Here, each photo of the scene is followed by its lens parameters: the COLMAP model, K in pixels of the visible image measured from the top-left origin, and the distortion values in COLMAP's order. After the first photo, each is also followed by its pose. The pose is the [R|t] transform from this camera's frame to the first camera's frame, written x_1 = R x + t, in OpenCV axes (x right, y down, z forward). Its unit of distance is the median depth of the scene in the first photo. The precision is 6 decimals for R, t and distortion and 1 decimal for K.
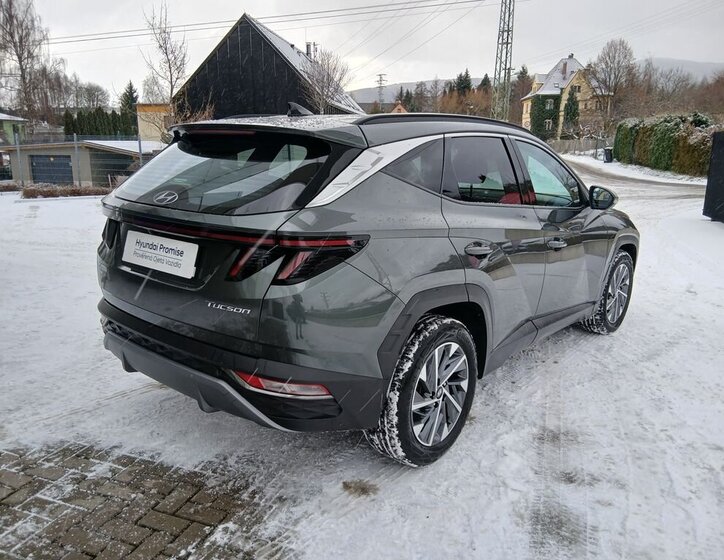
lens RADIAL K [[561.4, 0, 376.5], [0, 561.4, 285.2], [0, 0, 1]] dist [0.062197, -0.088439]
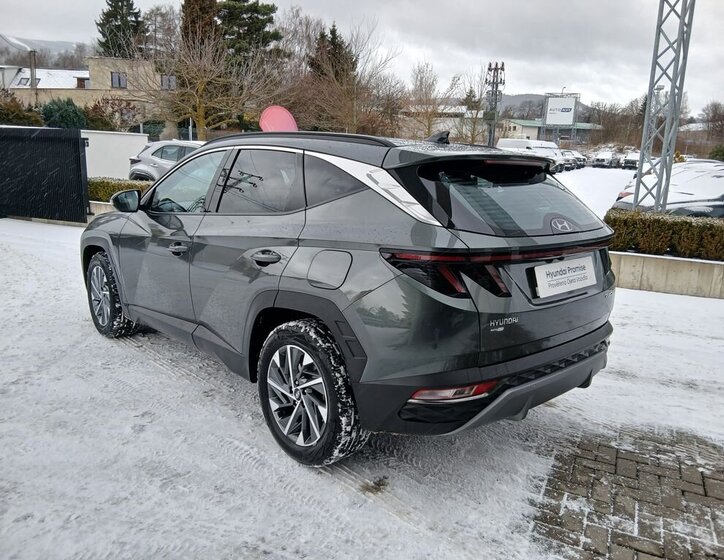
lens RADIAL K [[561.4, 0, 365.1], [0, 561.4, 279.9], [0, 0, 1]] dist [0.062197, -0.088439]
pose [[0.132353, -0.219815, 0.966522, -0.229957], [0.198349, 0.961251, 0.191455, -0.051667], [-0.971154, 0.166369, 0.170825, 0.183542]]
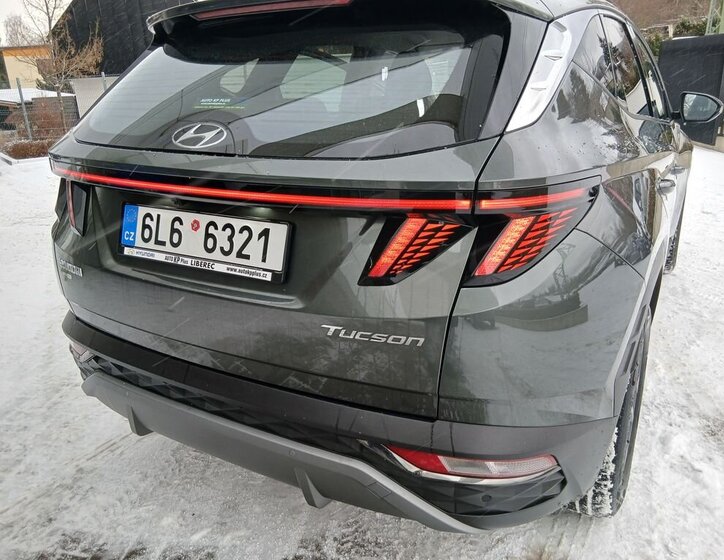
lens RADIAL K [[561.4, 0, 364.3], [0, 561.4, 281.3], [0, 0, 1]] dist [0.062197, -0.088439]
pose [[0.986241, -0.103519, 0.128891, -0.045707], [0.090139, 0.990310, 0.105648, -0.009220], [-0.138578, -0.092576, 0.986015, 0.066343]]
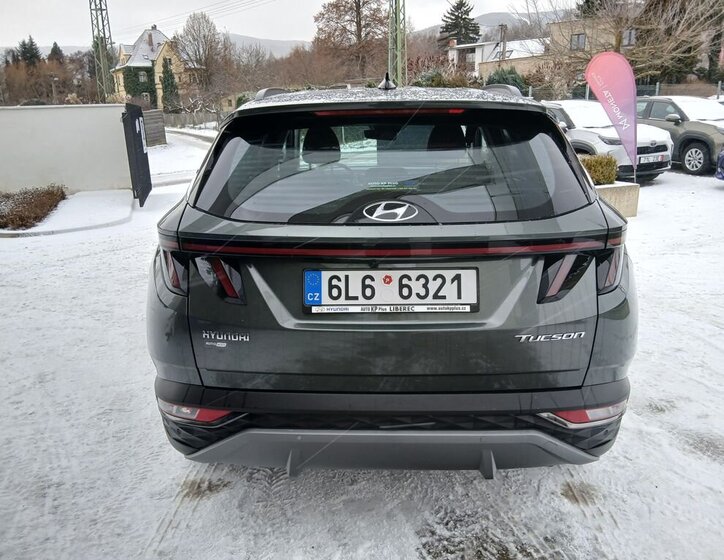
lens RADIAL K [[561.4, 0, 350.7], [0, 561.4, 278.6], [0, 0, 1]] dist [0.062197, -0.088439]
pose [[0.794946, -0.202047, 0.572047, -0.125800], [0.183272, 0.978837, 0.091042, -0.022131], [-0.578336, 0.032466, 0.815153, 0.070831]]
